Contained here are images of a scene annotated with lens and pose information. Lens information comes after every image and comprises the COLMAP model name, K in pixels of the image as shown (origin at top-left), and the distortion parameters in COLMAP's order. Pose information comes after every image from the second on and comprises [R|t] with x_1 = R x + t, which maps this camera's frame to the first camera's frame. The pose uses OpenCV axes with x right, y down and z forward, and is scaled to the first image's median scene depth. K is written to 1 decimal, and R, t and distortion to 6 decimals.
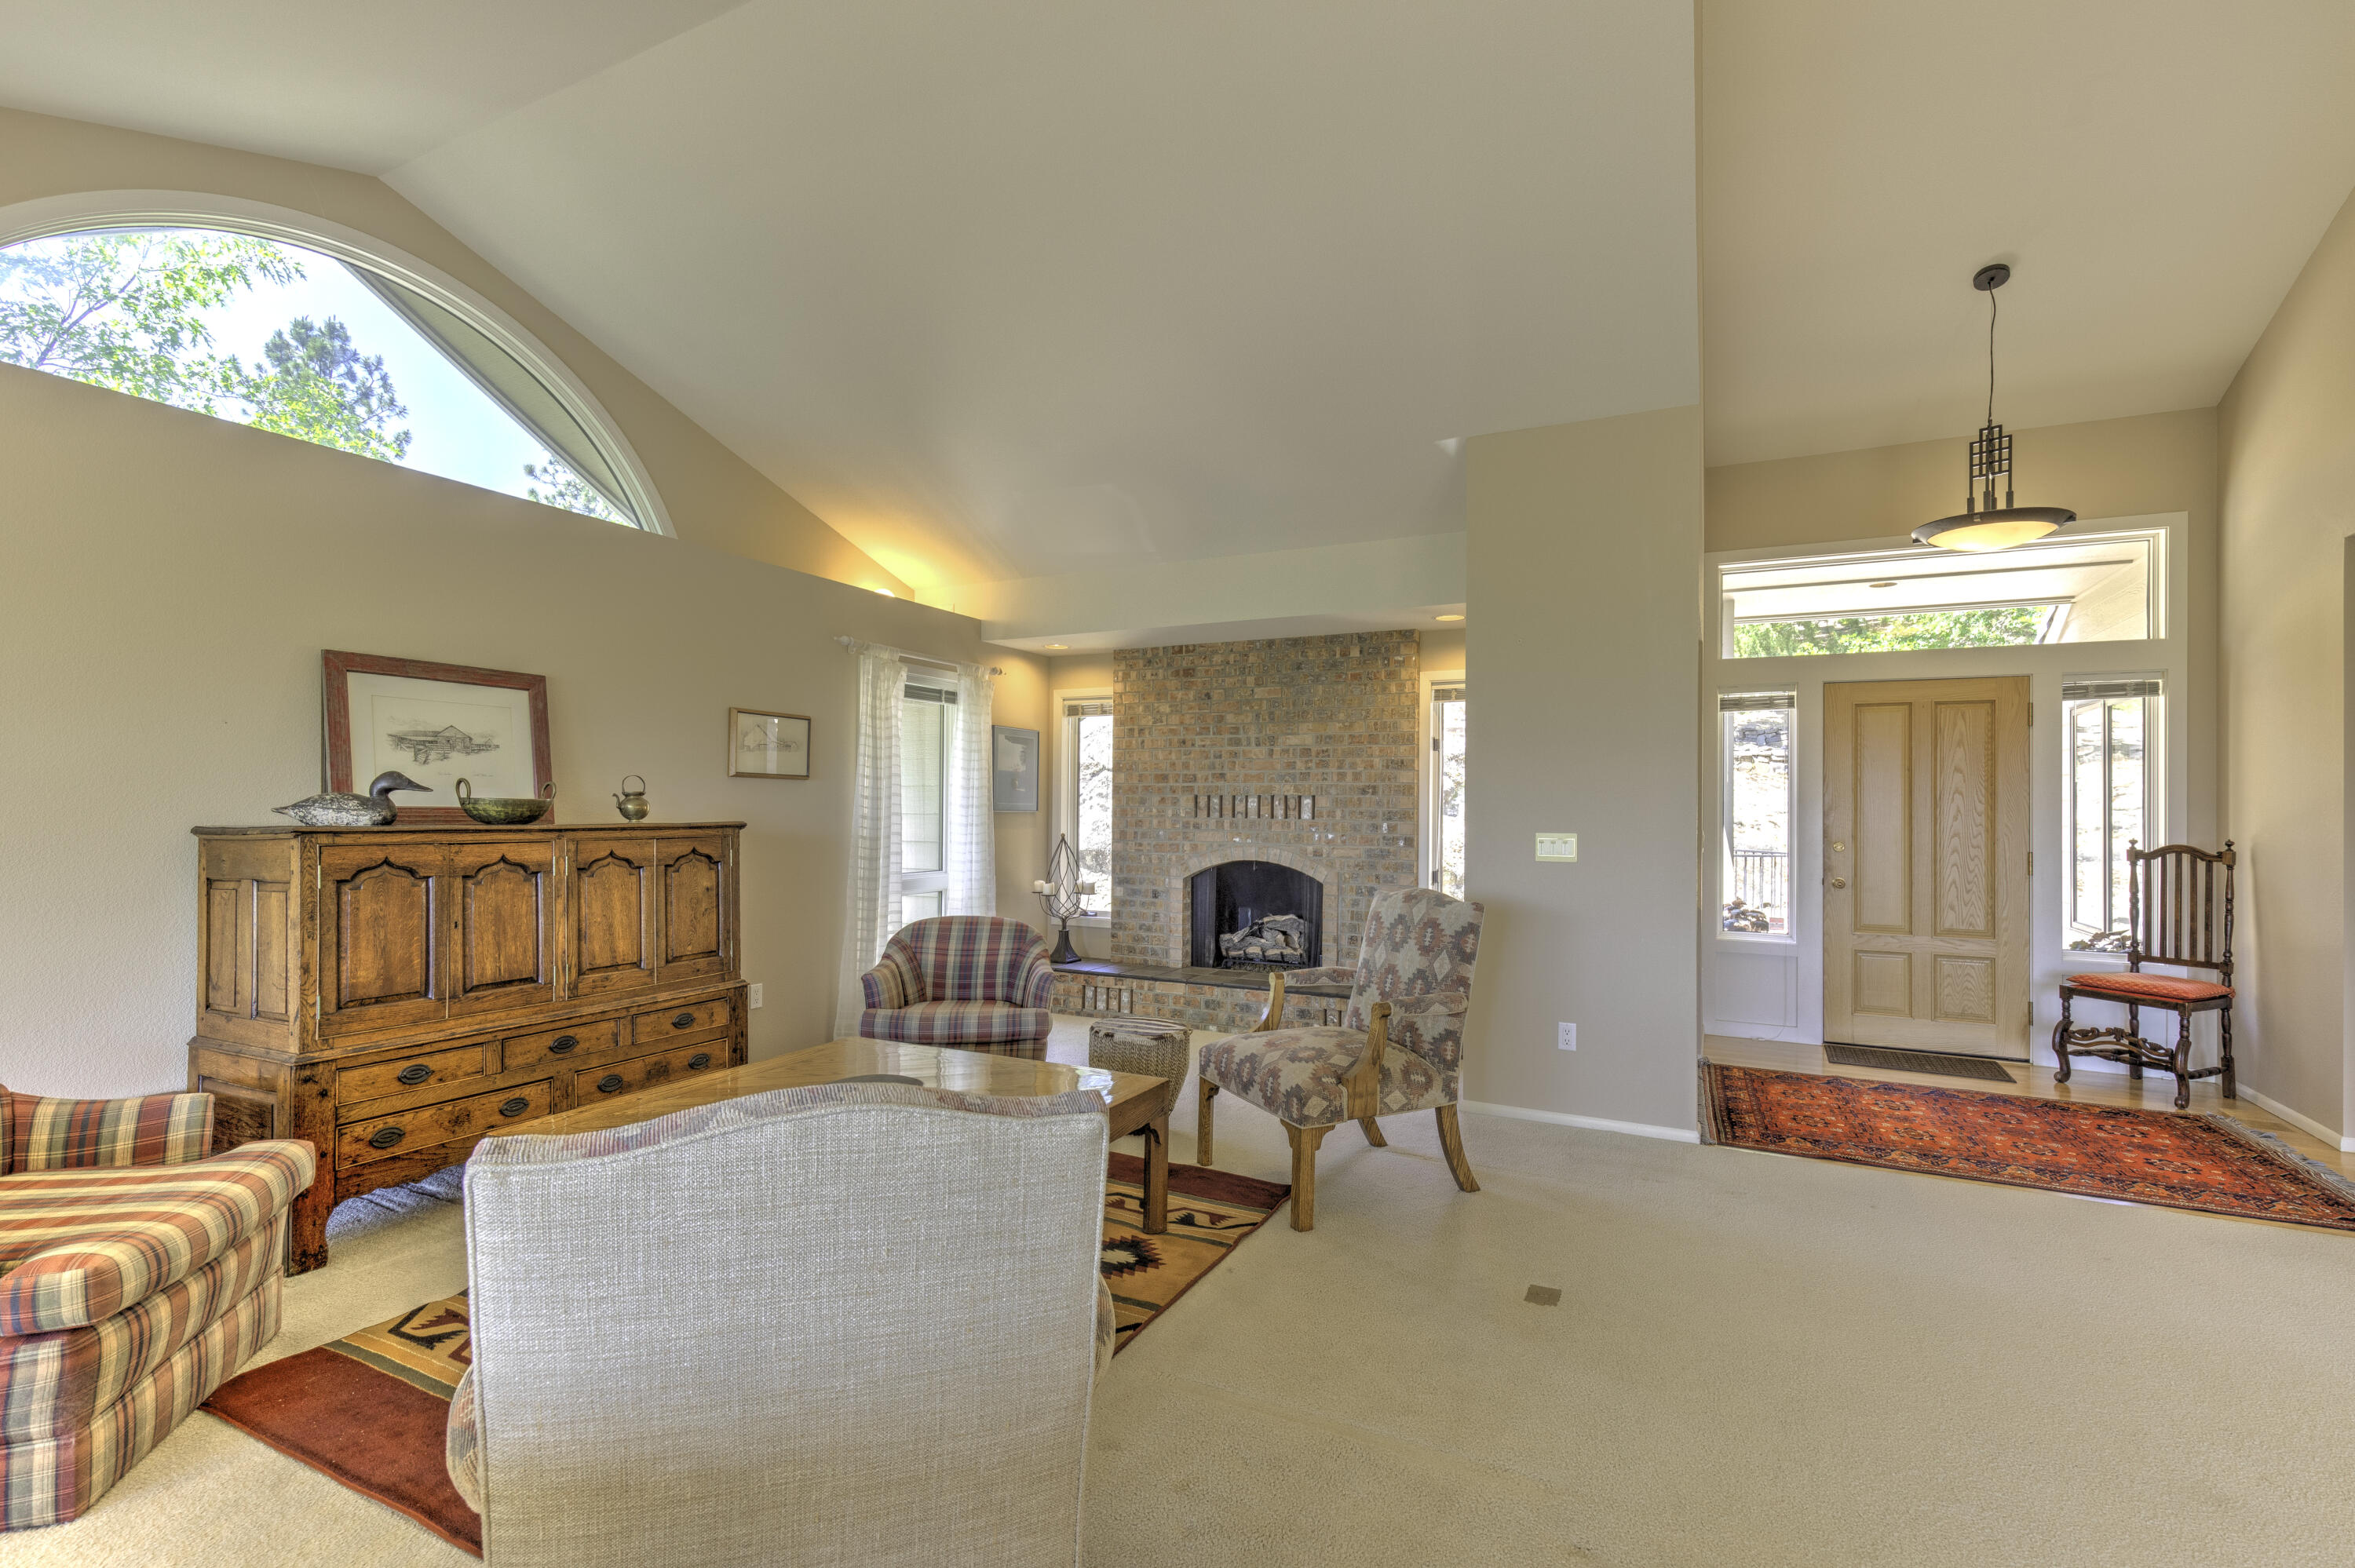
lens RADIAL K [[1110.0, 0, 1175.1], [0, 1110.0, 815.5], [0, 0, 1]] dist [0.007887, -0.000621]
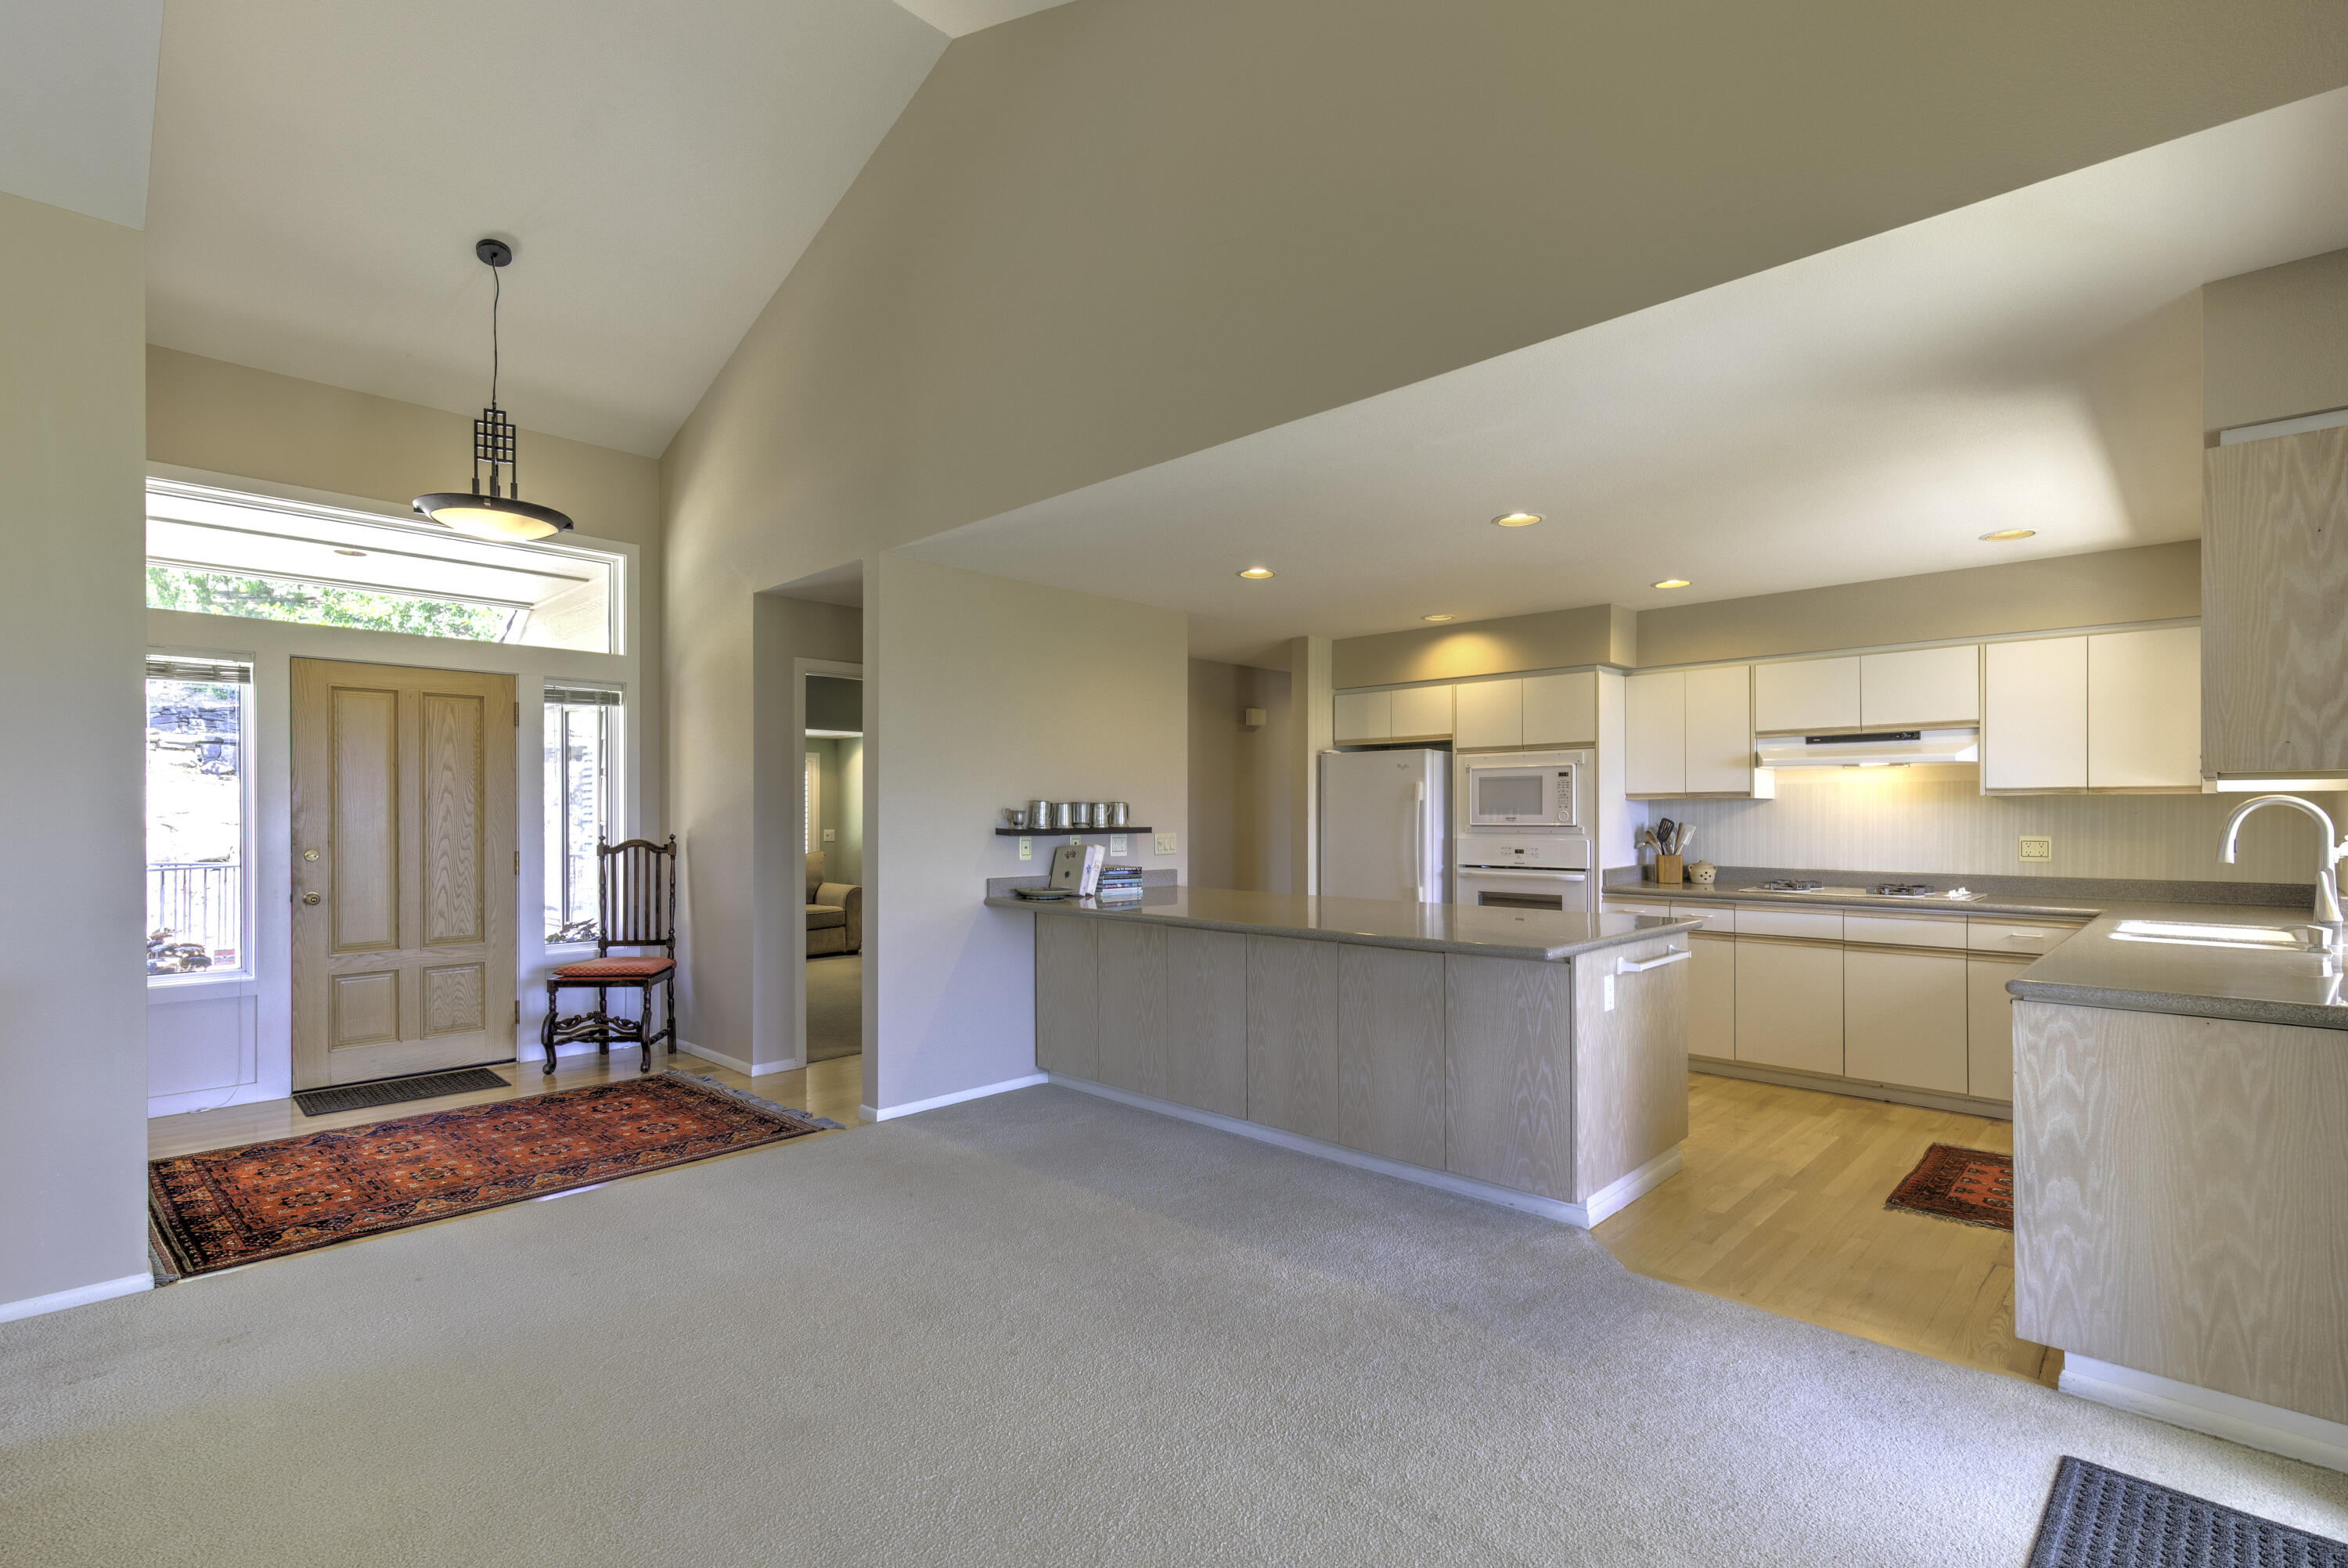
lens RADIAL K [[1089.3, 0, 1172.8], [0, 1089.3, 811.2], [0, 0, 1]] dist [0.000831, -0.000315]
pose [[0.287729, -0.009313, 0.957667, -0.000443], [0.009783, 0.999929, 0.006785, -0.004446], [-0.957662, 0.007416, 0.287800, 0.160744]]
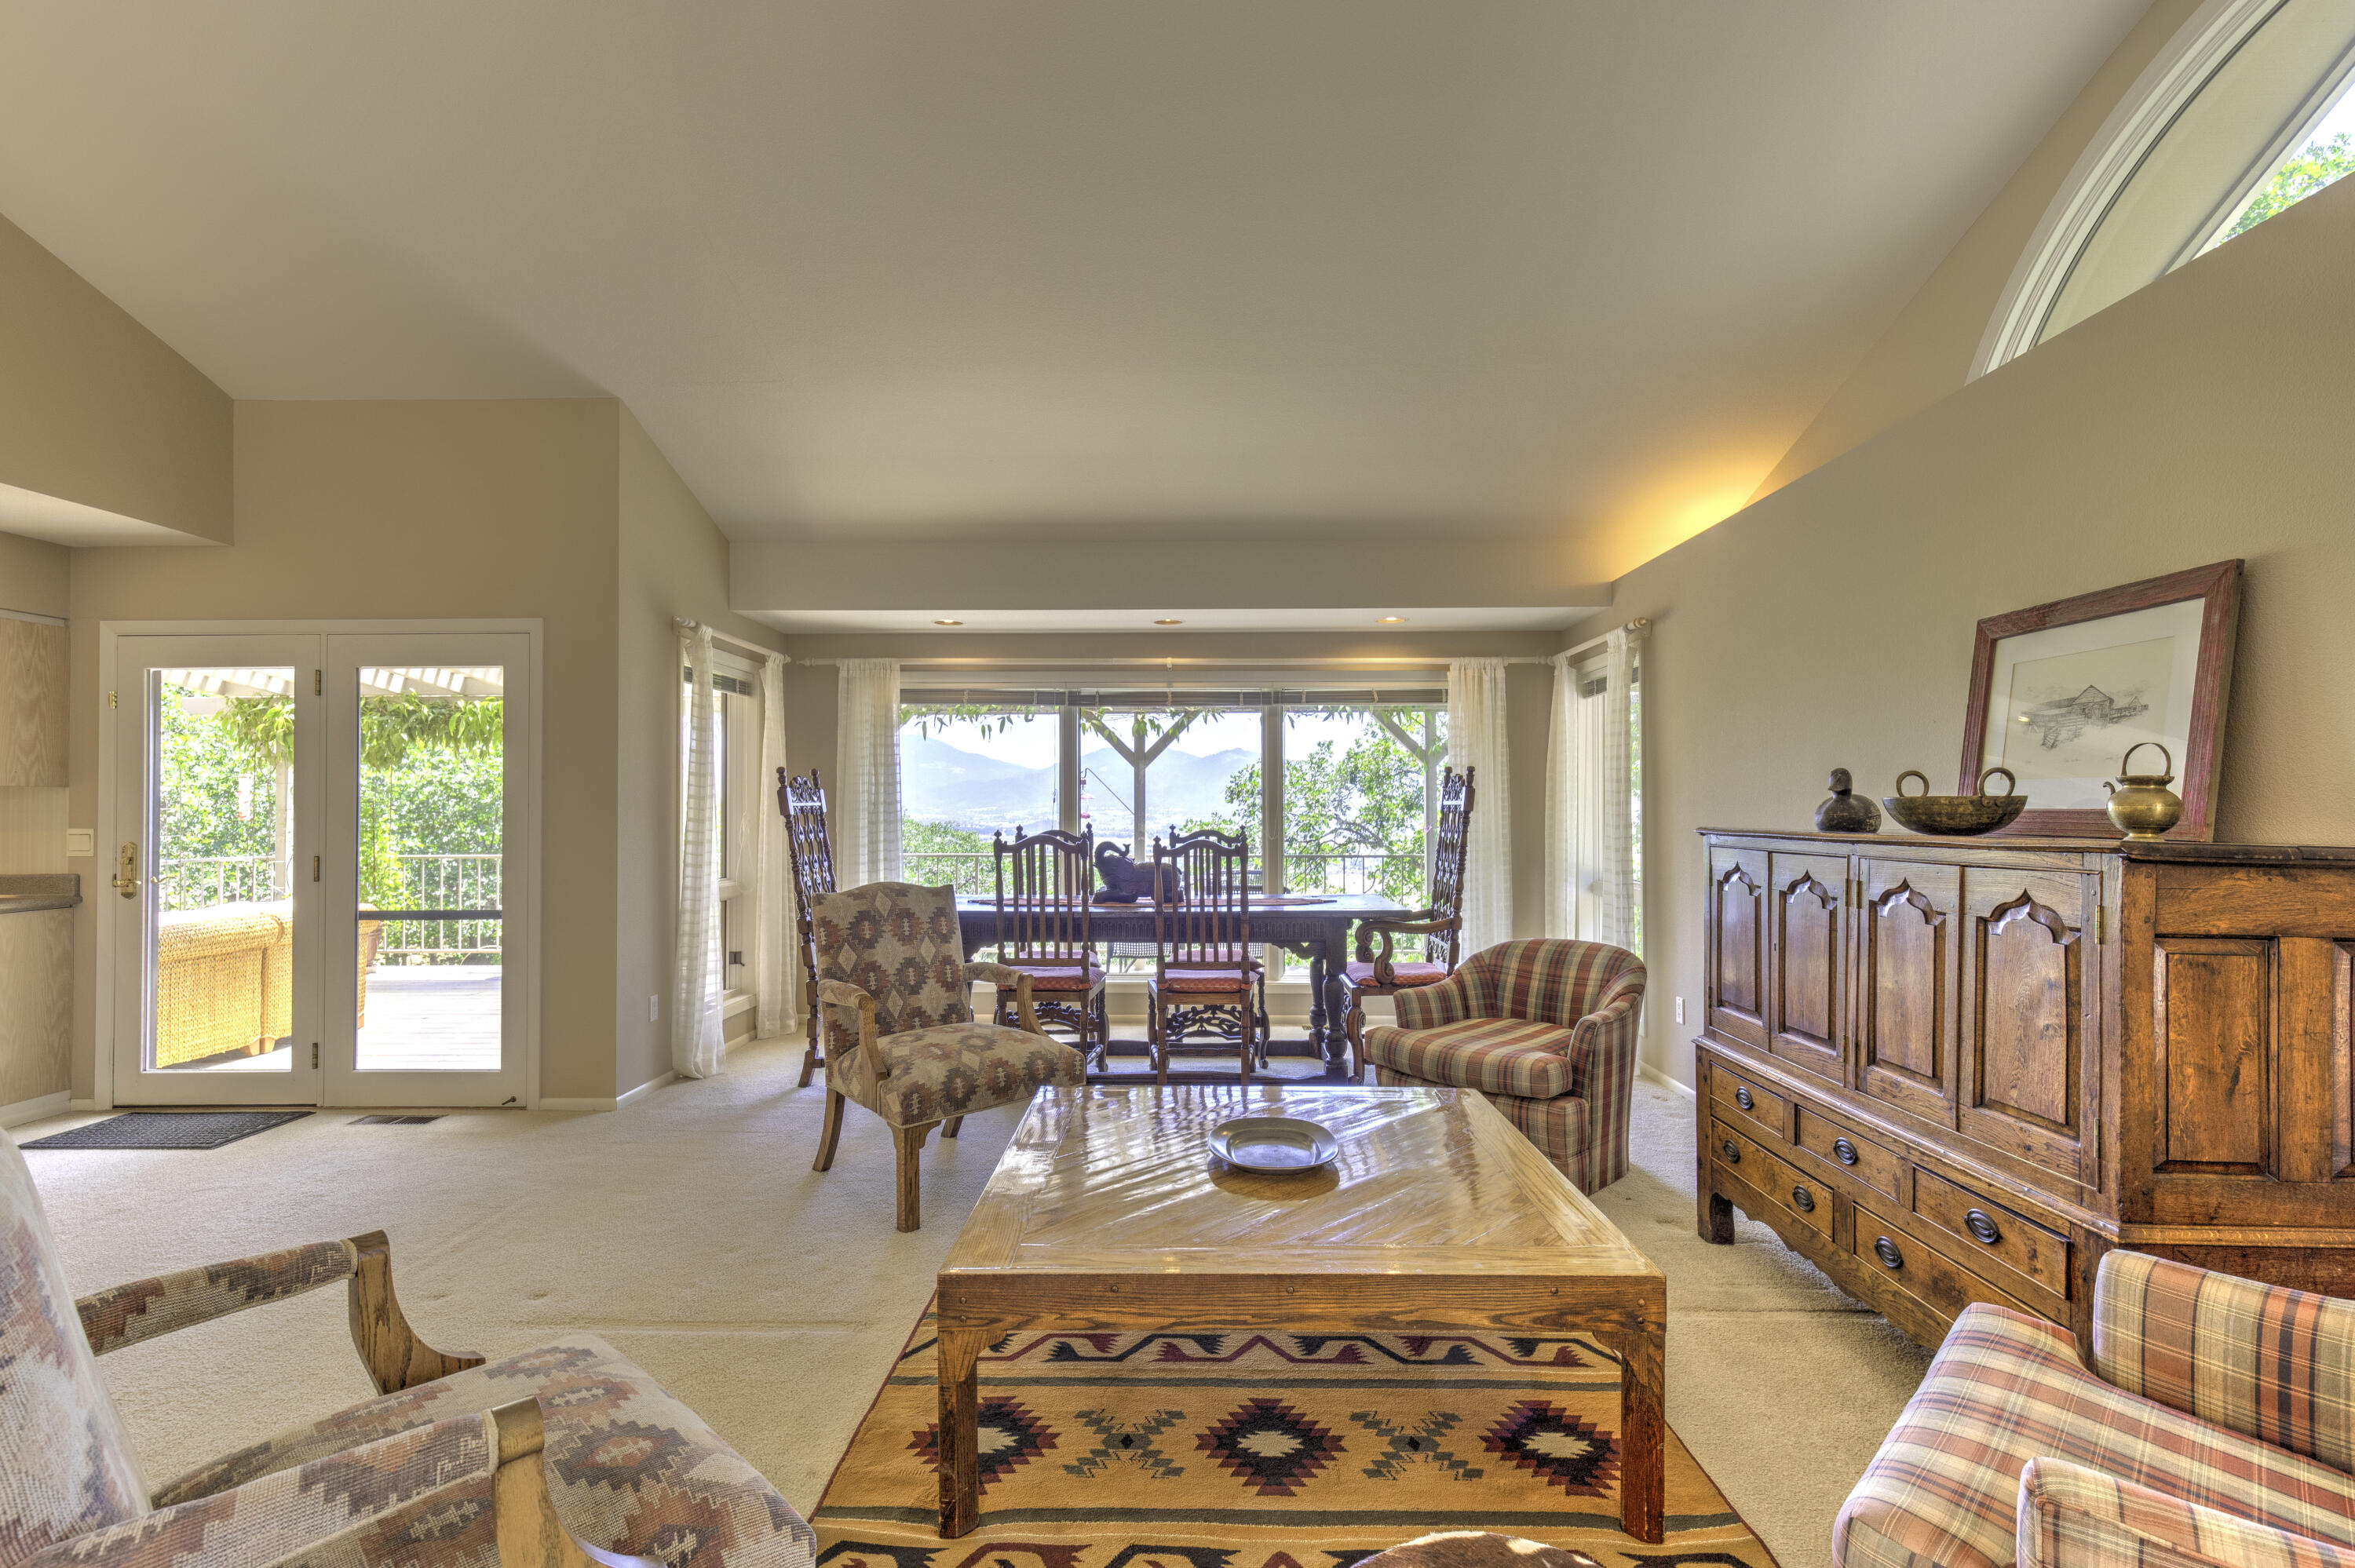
lens RADIAL K [[1073.1, 0, 1177.5], [0, 1073.1, 784.0], [0, 0, 1]] dist [0.009862, -0.000490]
pose [[-0.897723, -0.016258, -0.440261, 0.106703], [-0.008210, 0.999763, -0.020179, -0.004876], [0.440485, -0.014501, -0.897643, 1.244685]]
